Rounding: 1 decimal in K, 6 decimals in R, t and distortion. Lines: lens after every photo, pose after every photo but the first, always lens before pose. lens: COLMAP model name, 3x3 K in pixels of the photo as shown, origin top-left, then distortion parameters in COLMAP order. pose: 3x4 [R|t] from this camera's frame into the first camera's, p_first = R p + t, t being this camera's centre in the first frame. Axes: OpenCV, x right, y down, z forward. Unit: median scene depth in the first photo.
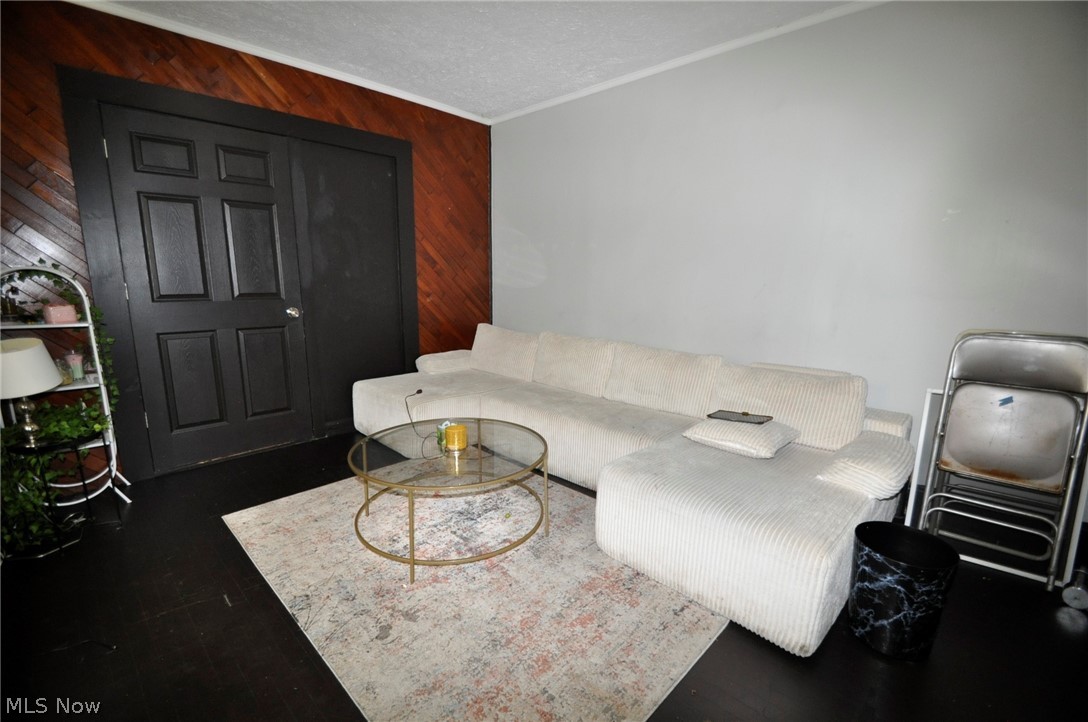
lens RADIAL K [[488.3, 0, 536.1], [0, 488.3, 368.6], [0, 0, 1]] dist [0.010782, -0.000694]
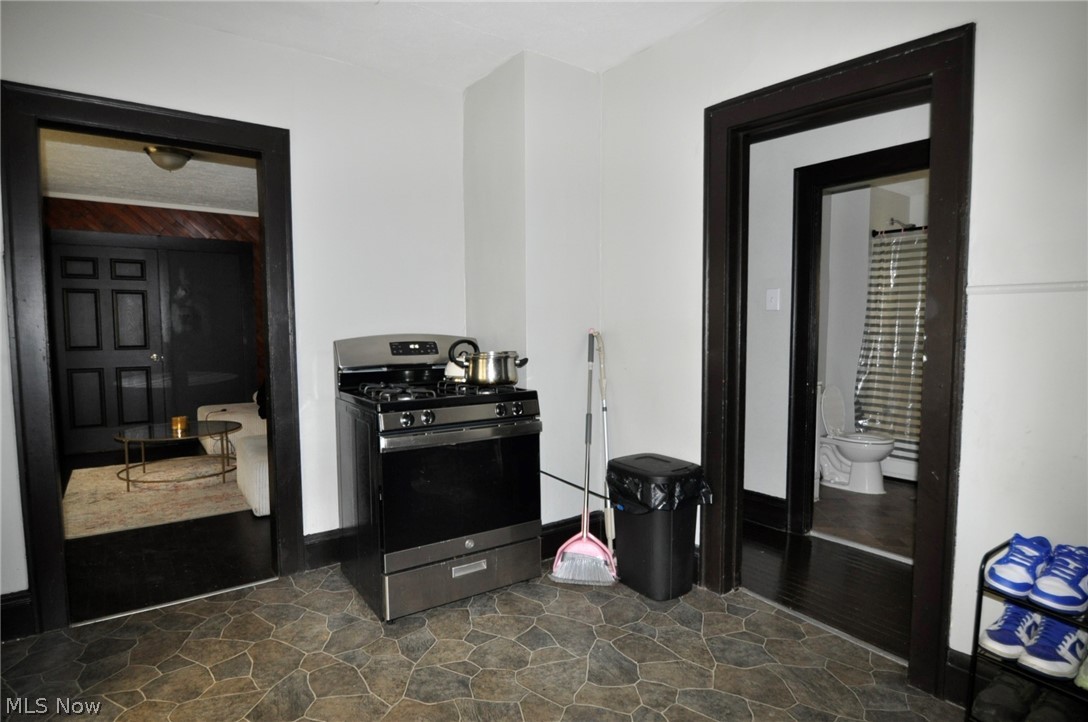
lens RADIAL K [[572.4, 0, 544.0], [0, 572.4, 361.0], [0, 0, 1]] dist [-0.023154, 0.000092]
pose [[0.993665, 0.003706, -0.112318, 1.081999], [-0.016452, 0.993485, -0.112771, 0.090812], [0.111168, 0.113905, 0.987252, -0.727625]]
